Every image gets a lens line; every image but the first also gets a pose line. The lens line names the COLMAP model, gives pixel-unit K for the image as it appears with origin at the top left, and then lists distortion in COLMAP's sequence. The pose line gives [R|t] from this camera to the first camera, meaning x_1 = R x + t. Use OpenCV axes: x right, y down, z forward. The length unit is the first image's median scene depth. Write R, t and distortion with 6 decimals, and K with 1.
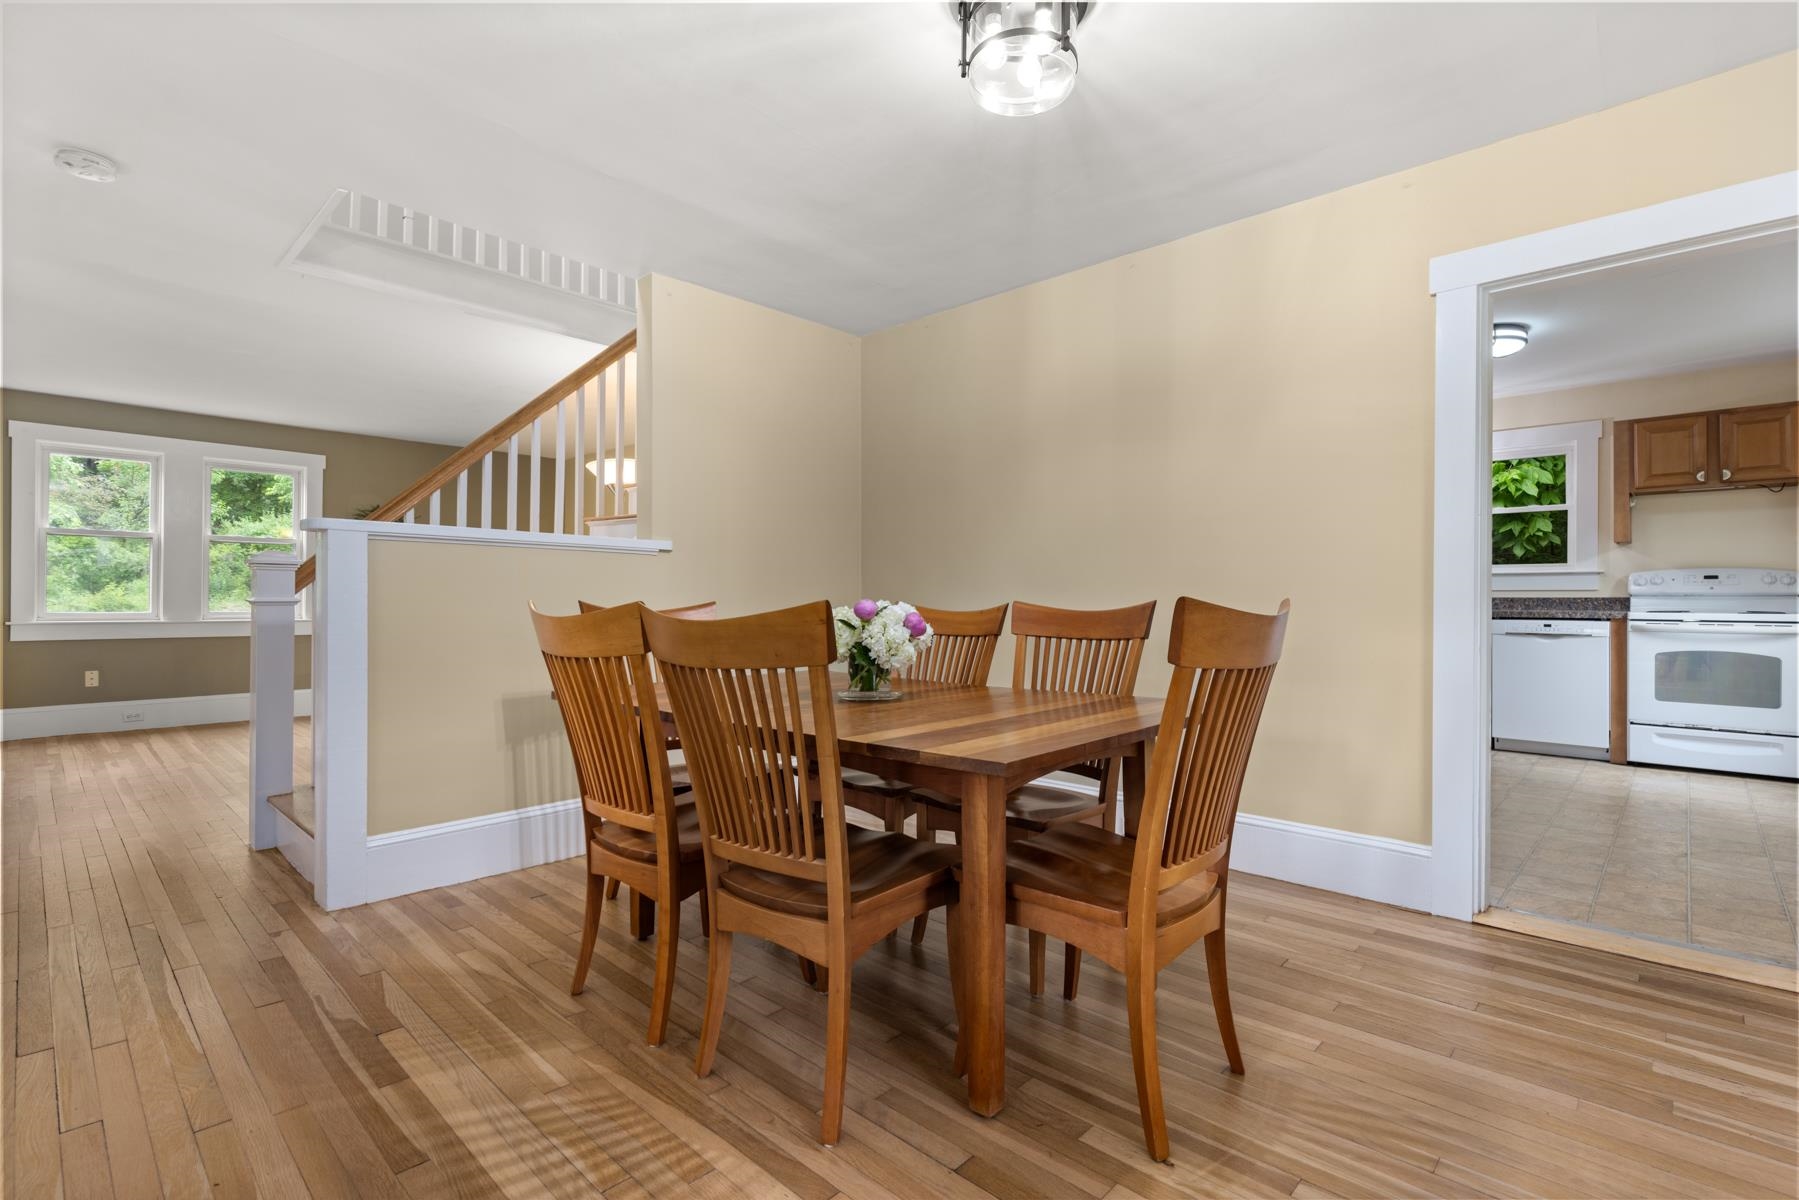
lens RADIAL K [[840.3, 0, 893.5], [0, 840.3, 601.7], [0, 0, 1]] dist [-0.001143, 0.000545]
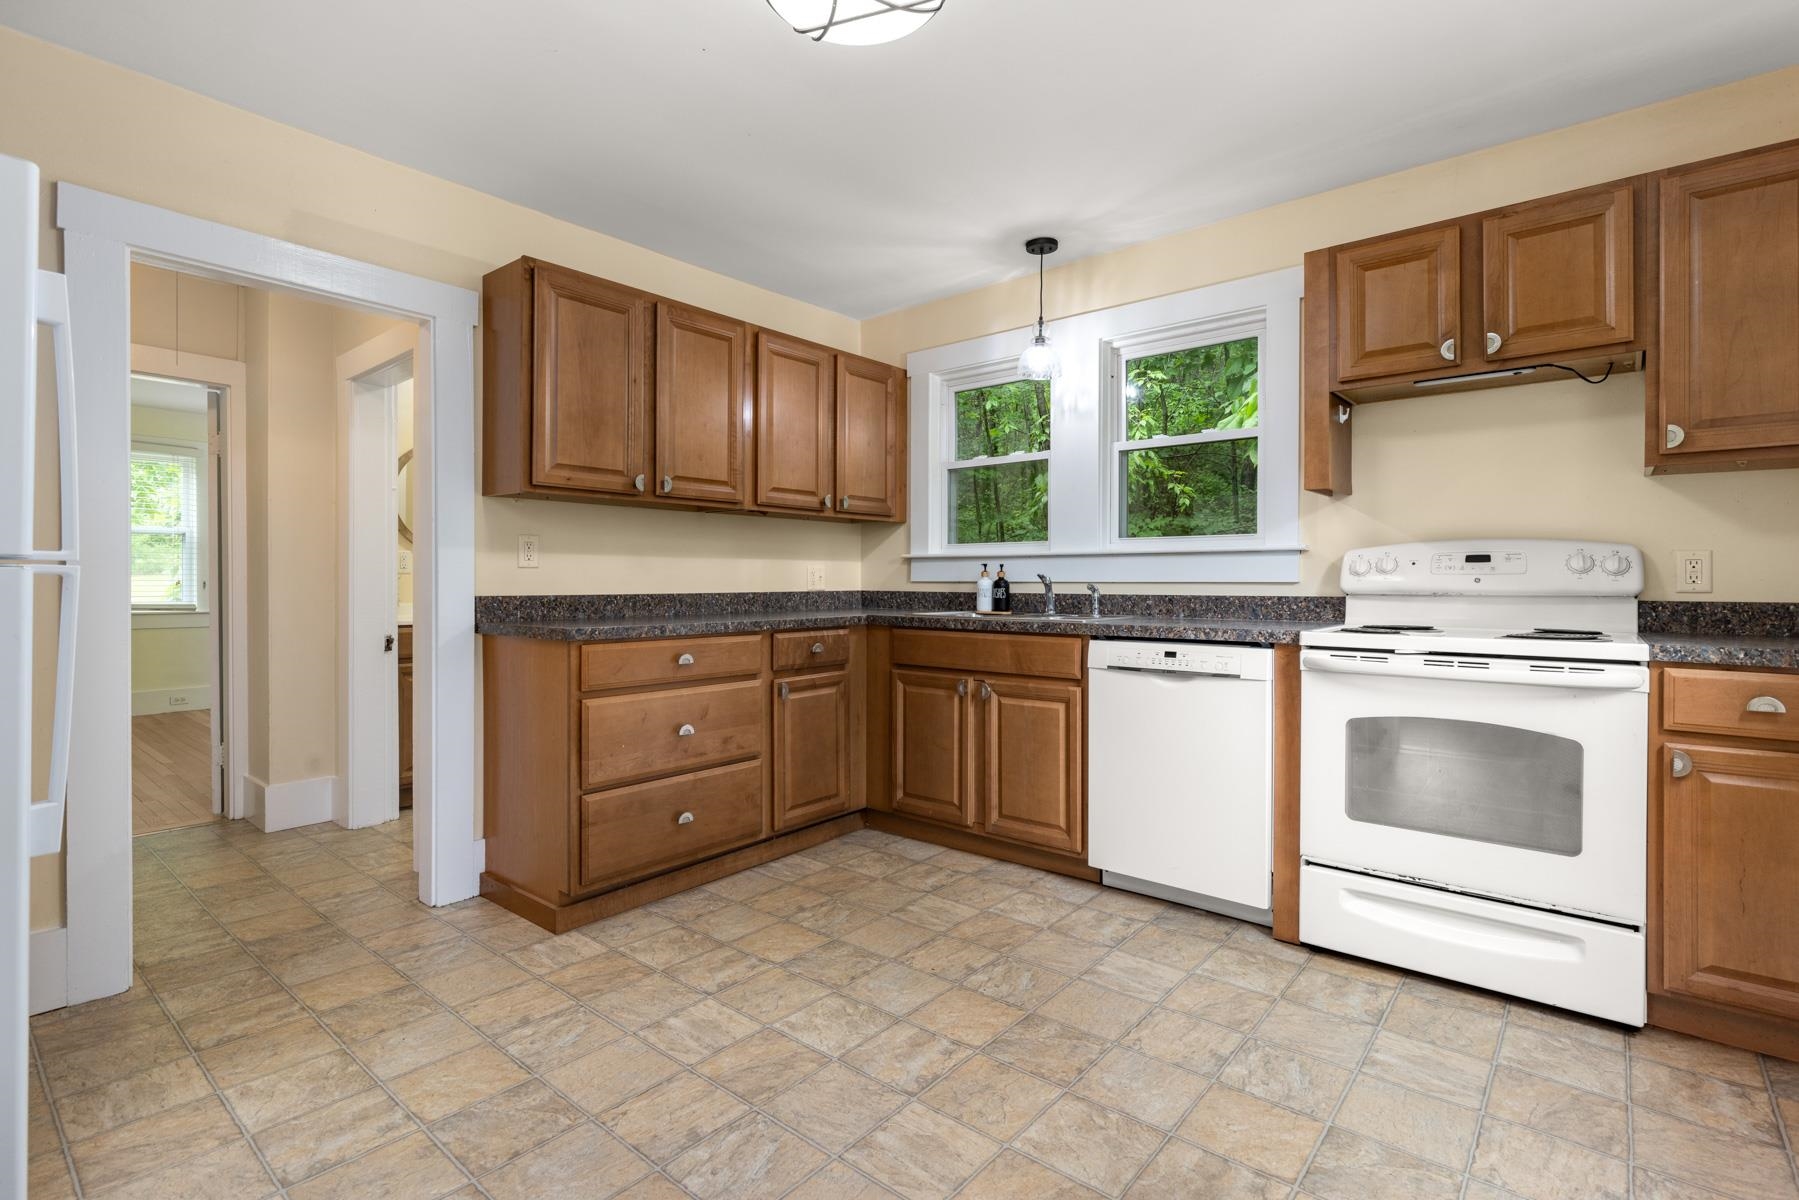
lens RADIAL K [[840.3, 0, 905.6], [0, 840.3, 588.8], [0, 0, 1]] dist [-0.001143, 0.000545]
pose [[0.998297, 0.001199, 0.058327, 0.613517], [-0.001331, 0.999997, 0.002223, -0.012038], [-0.058324, -0.002297, 0.998295, 0.527948]]
